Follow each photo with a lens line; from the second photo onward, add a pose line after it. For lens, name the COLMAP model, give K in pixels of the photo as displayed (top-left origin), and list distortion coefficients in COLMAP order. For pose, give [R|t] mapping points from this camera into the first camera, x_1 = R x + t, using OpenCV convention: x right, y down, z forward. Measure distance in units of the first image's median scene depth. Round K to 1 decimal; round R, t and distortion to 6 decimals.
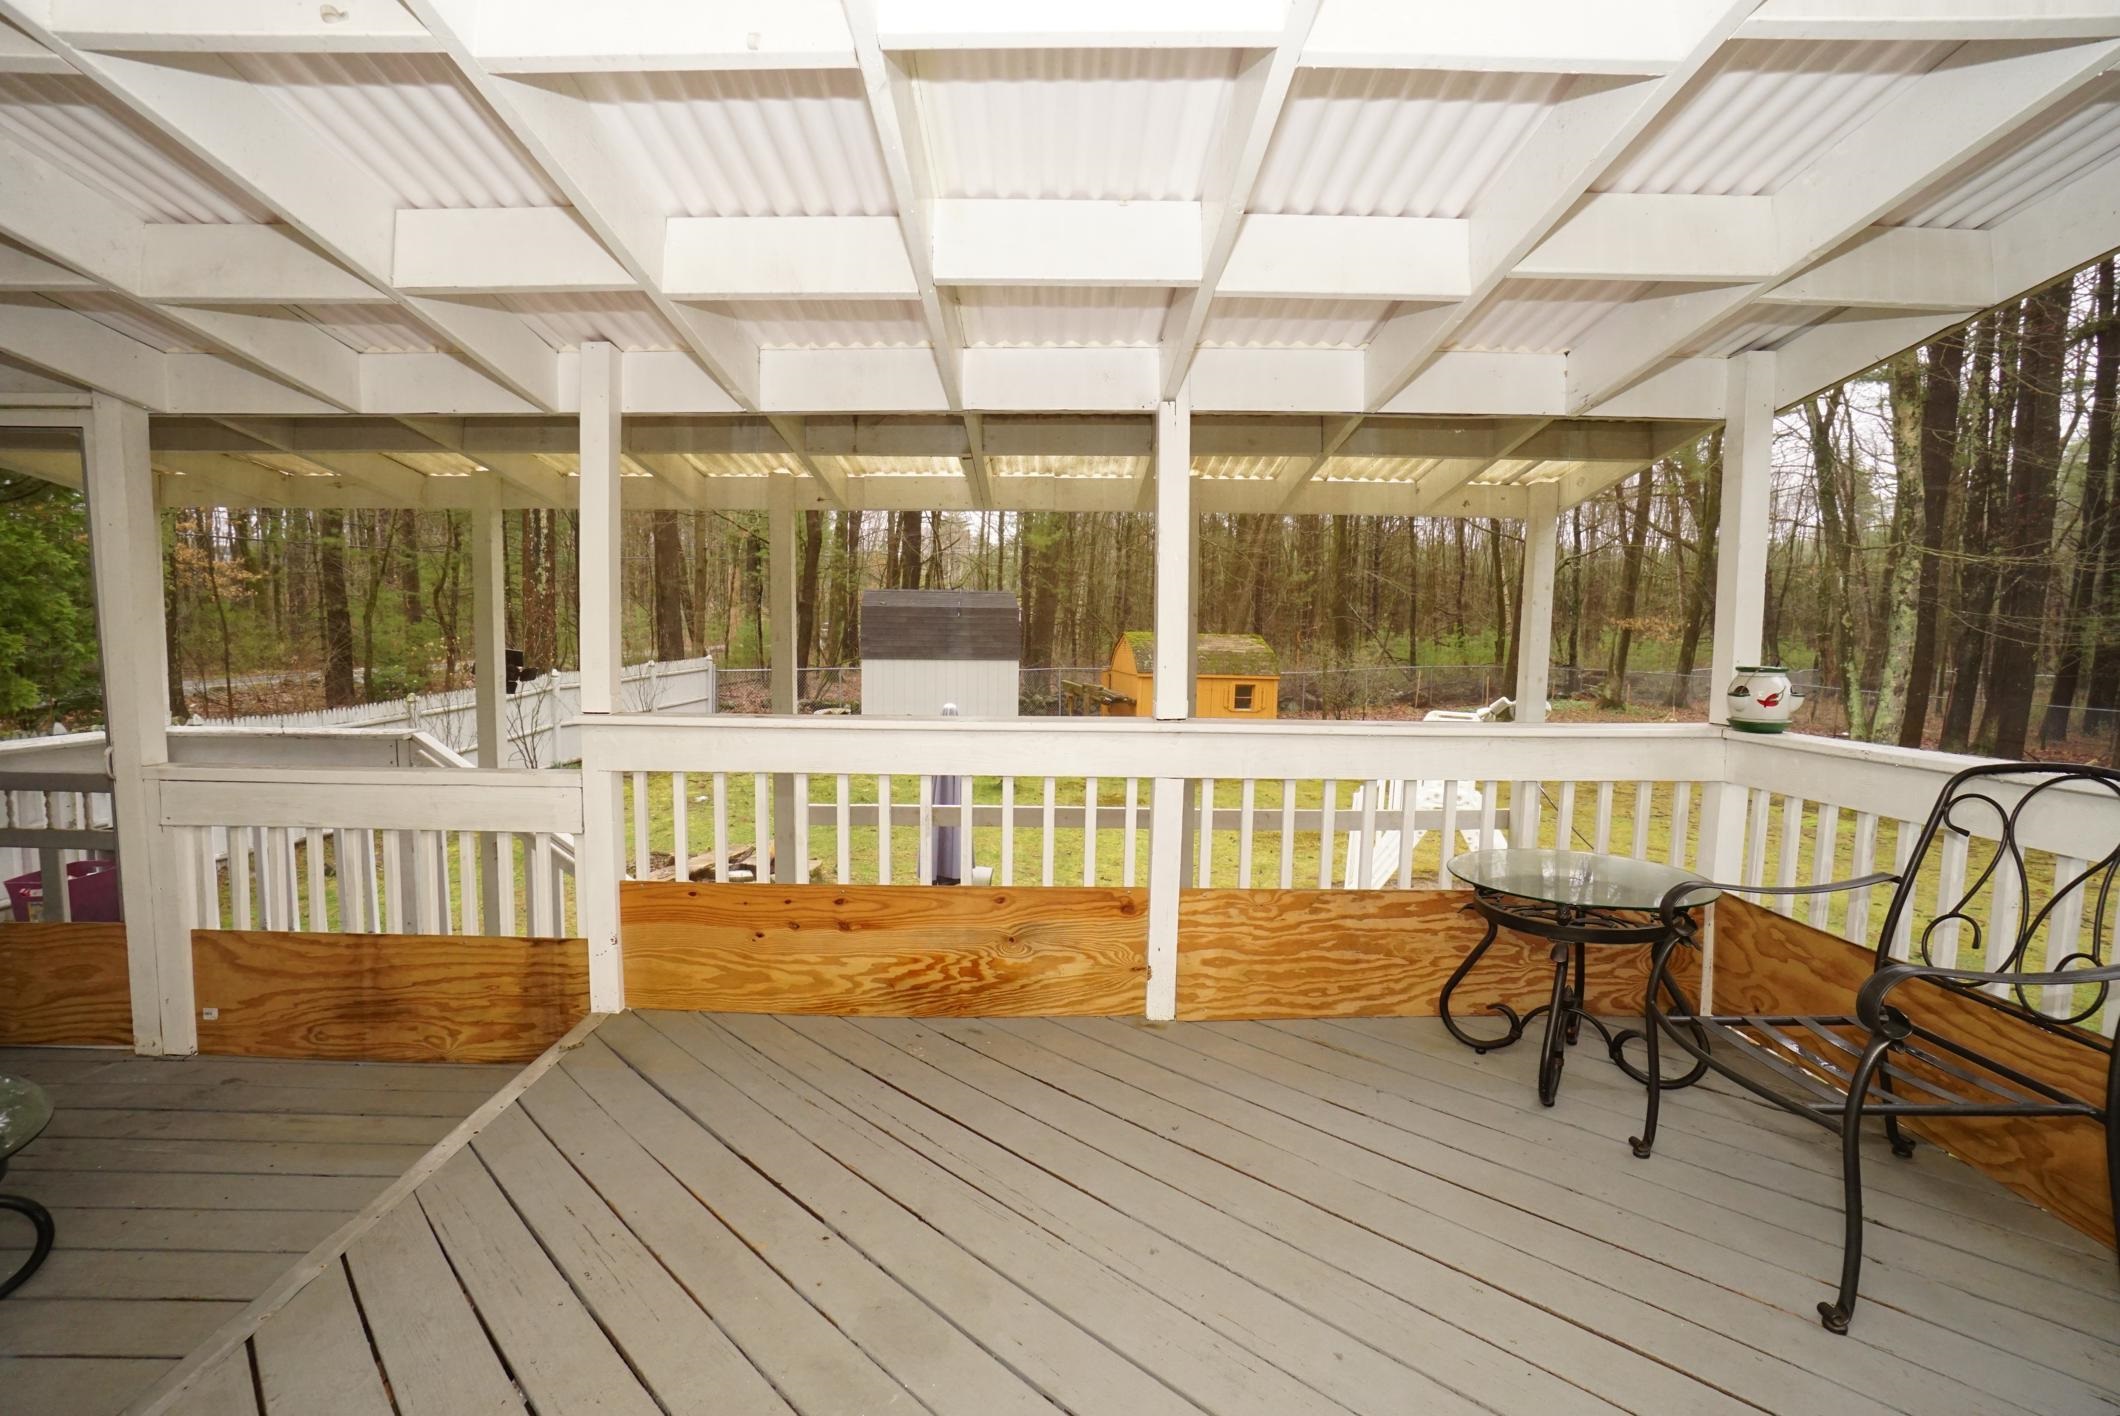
lens RADIAL K [[934.7, 0, 1051.8], [0, 934.7, 717.5], [0, 0, 1]] dist [-0.065666, 0.023781]
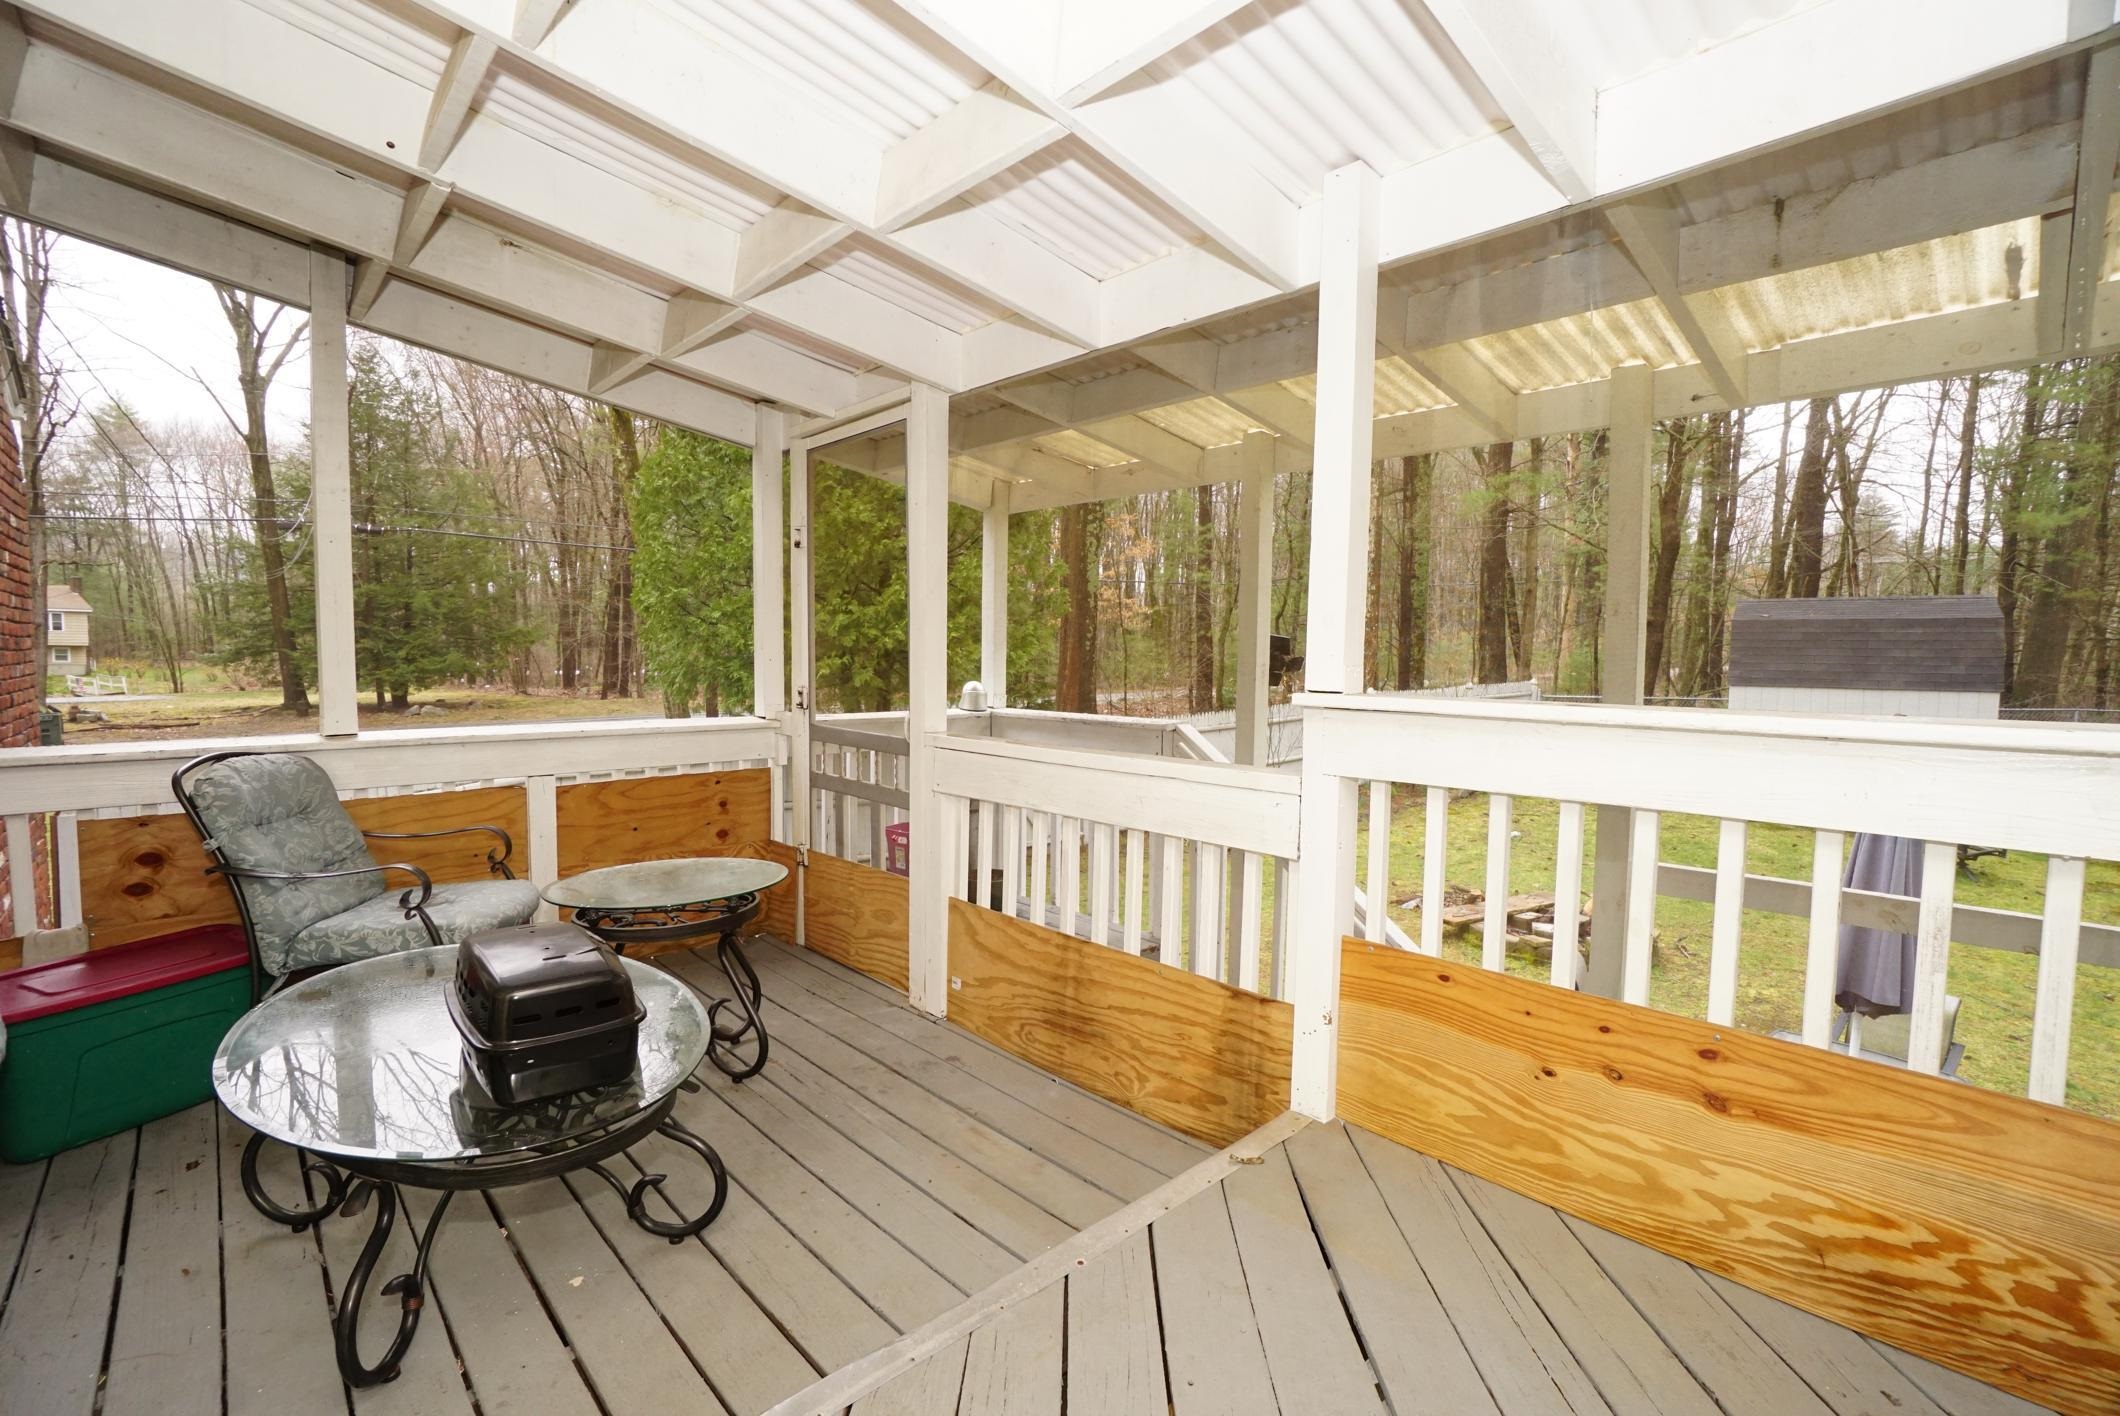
lens RADIAL K [[934.7, 0, 1051.8], [0, 934.7, 717.5], [0, 0, 1]] dist [-0.065666, 0.023781]
pose [[0.667875, 0.040063, -0.743194, -0.101918], [-0.062553, 0.998039, -0.002413, 0.028217], [0.741640, 0.048100, 0.669071, 0.358369]]
